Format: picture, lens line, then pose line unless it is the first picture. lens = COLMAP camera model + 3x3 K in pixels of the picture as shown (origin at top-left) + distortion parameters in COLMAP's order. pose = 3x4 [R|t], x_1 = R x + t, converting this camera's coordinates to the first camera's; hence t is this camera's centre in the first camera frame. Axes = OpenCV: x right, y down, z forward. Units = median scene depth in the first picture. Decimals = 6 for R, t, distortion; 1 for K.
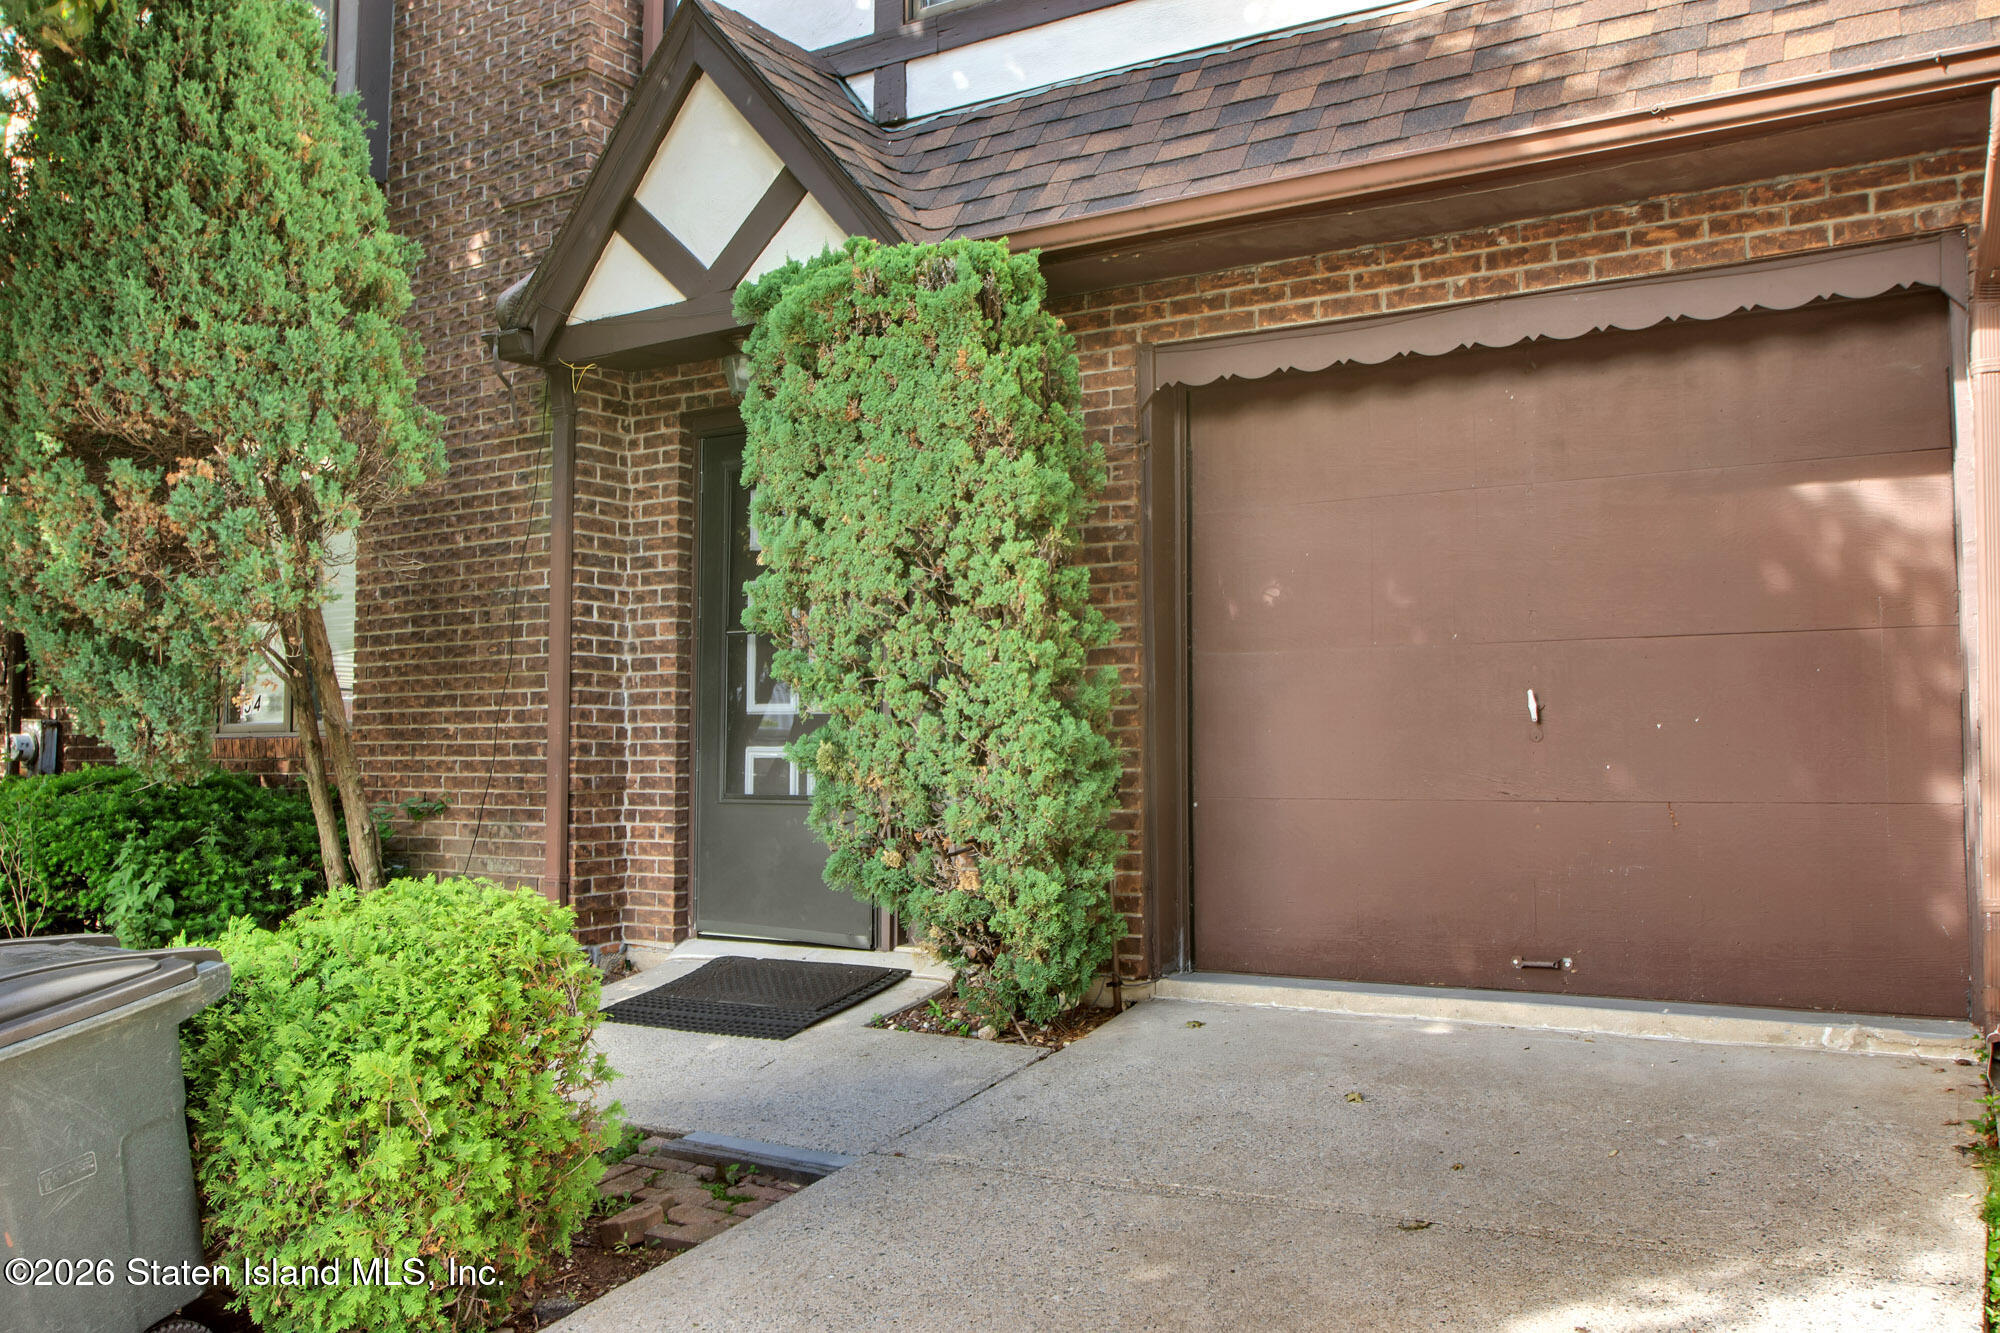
lens RADIAL K [[1644.1, 0, 1000.0], [0, 1644.1, 666.5], [0, 0, 1]] dist [-0.049113, -0.002615]
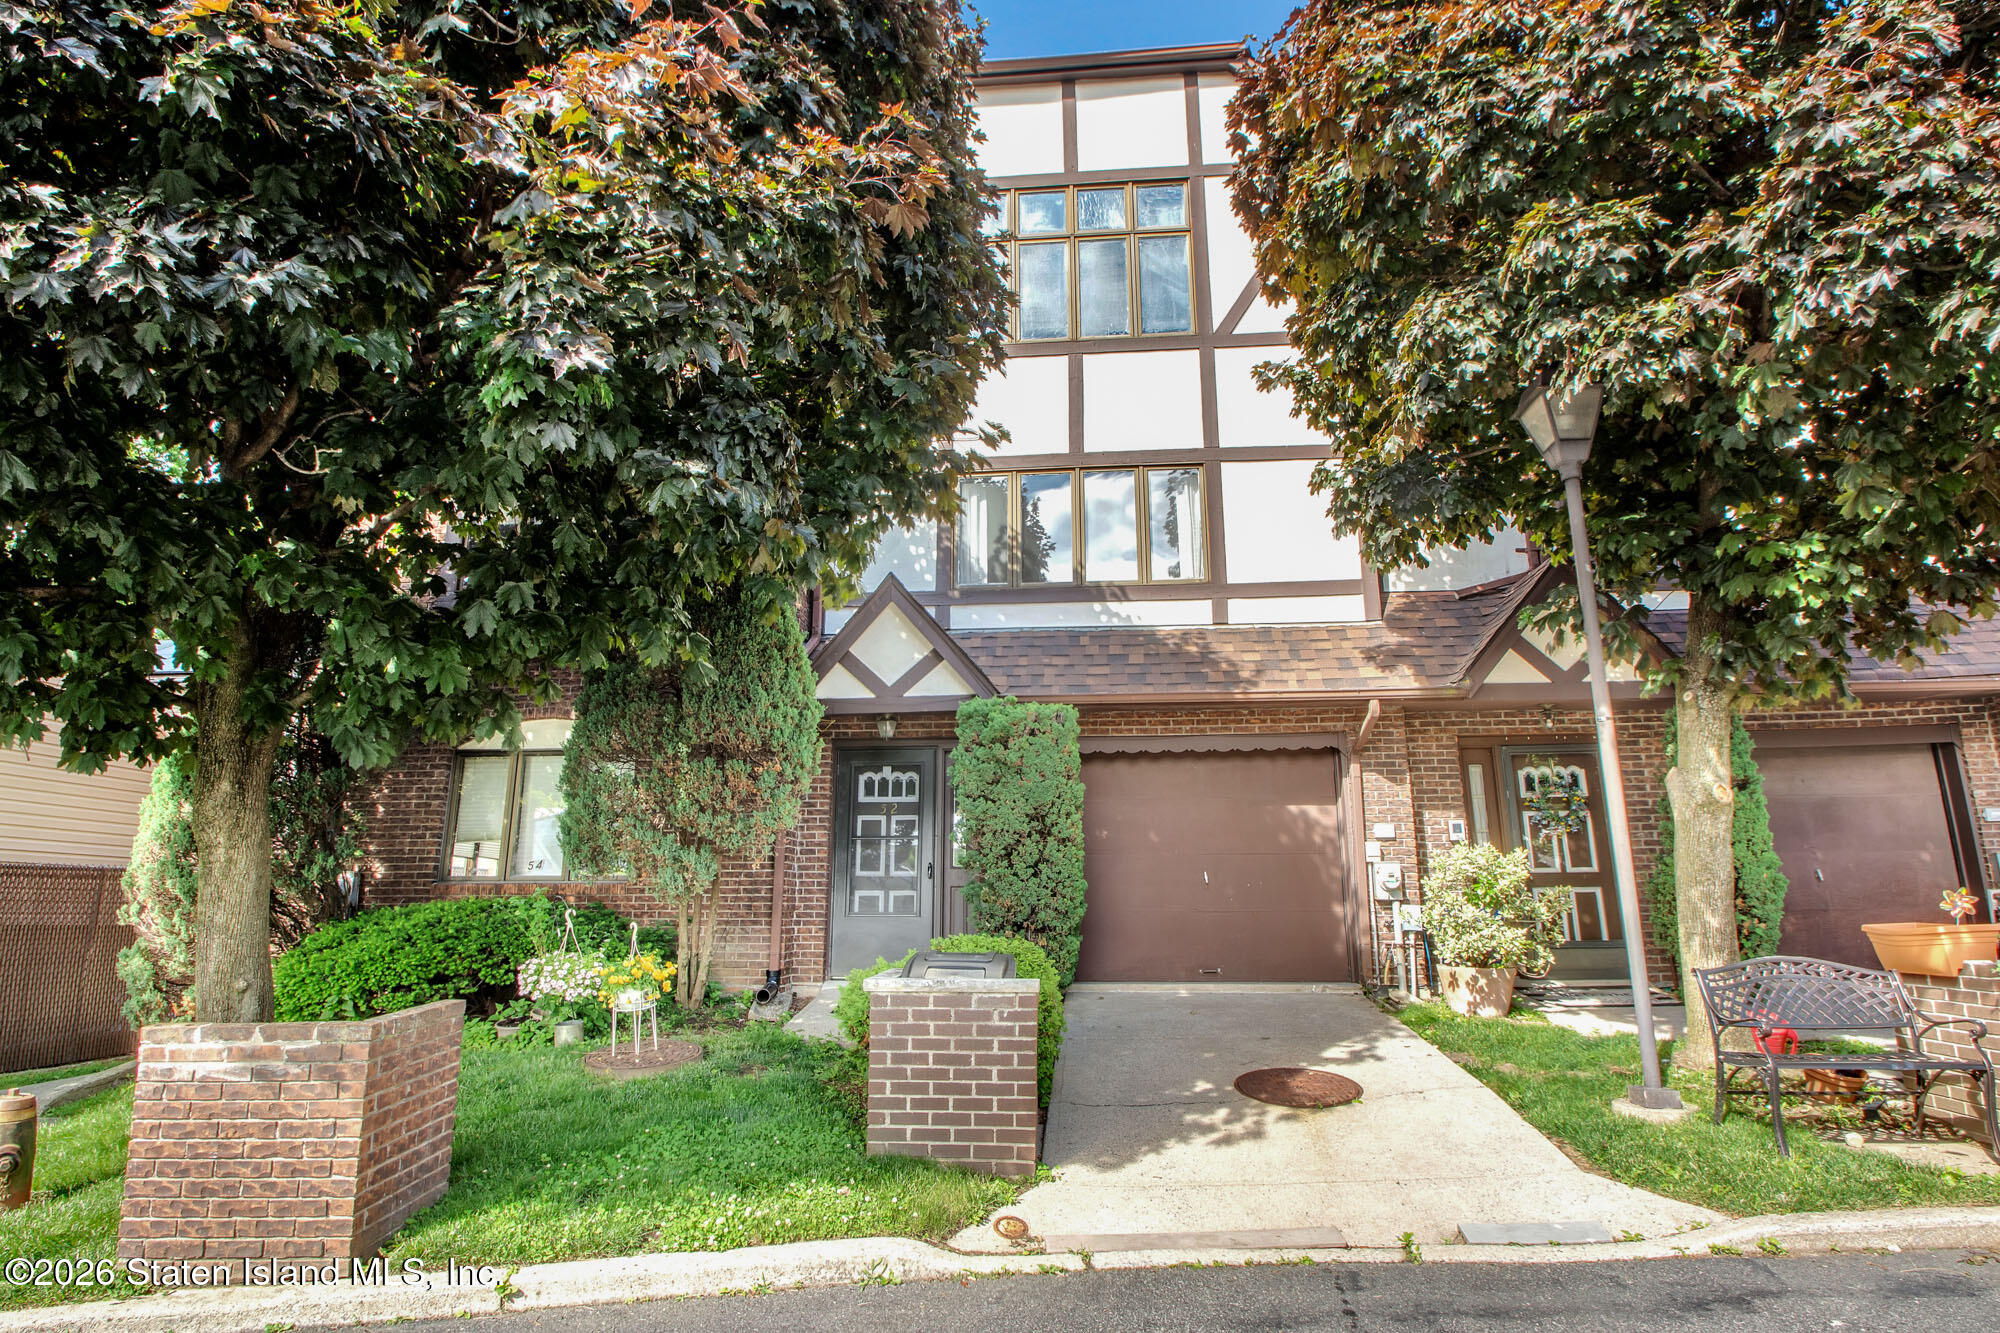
lens RADIAL K [[1004.3, 0, 1000.0], [0, 1004.3, 666.5], [0, 0, 1]] dist [-0.018345, -0.000018]
pose [[0.897295, 0.104691, 0.428837, -0.812093], [-0.025460, 0.982127, -0.186490, -0.001294], [-0.440696, 0.156419, 0.883923, -0.458517]]
